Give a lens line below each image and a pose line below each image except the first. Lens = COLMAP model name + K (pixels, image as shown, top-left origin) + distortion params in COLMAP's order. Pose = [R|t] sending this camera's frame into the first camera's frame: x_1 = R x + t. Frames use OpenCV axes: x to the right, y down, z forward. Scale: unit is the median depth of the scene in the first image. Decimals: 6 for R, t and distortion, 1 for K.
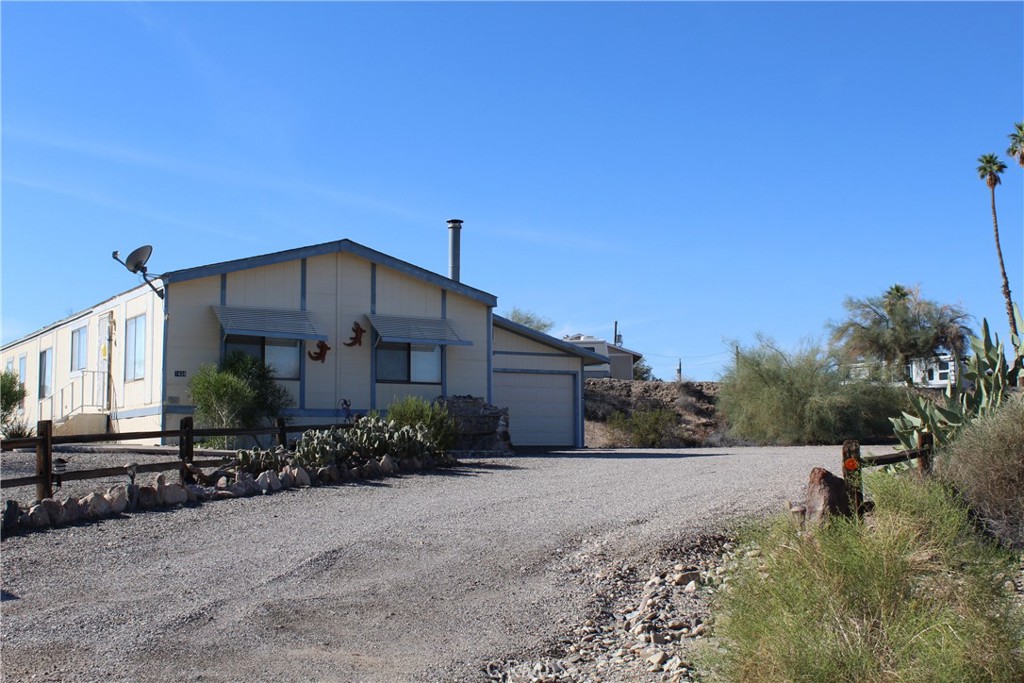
lens RADIAL K [[1273.1, 0, 512.0], [0, 1273.1, 341.5], [0, 0, 1]] dist [-0.029577, -0.014164]
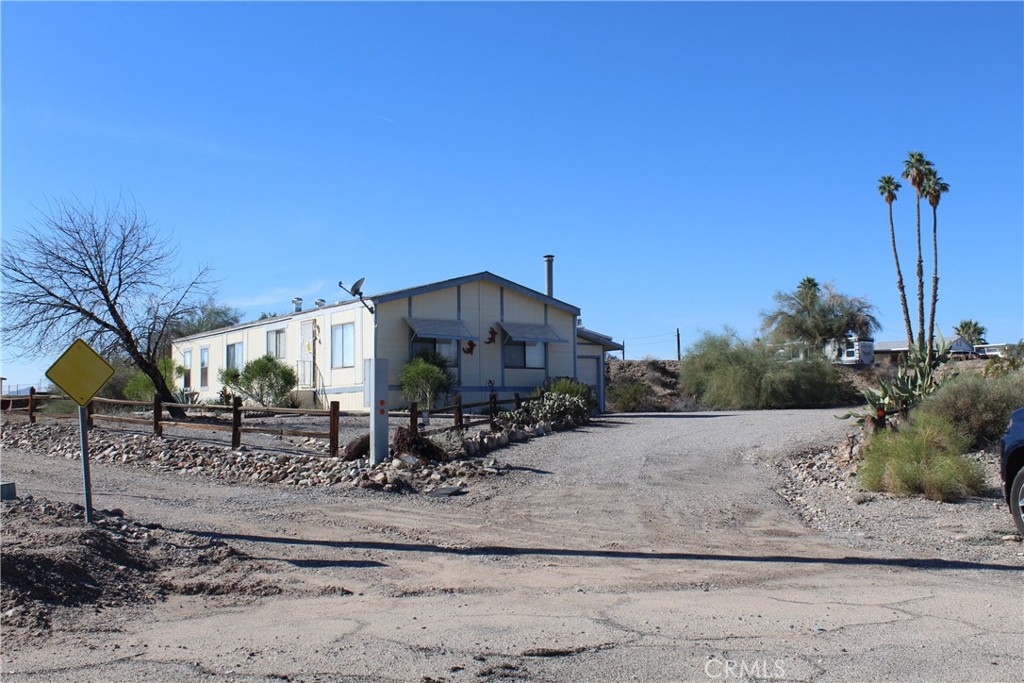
lens RADIAL K [[1143.8, 0, 512.0], [0, 1143.8, 341.5], [0, 0, 1]] dist [-0.109888, 0.190377]
pose [[0.998750, -0.003302, 0.049875, -0.102267], [0.002373, 0.999823, 0.018680, -0.014532], [-0.049928, -0.018538, 0.998581, -0.202276]]
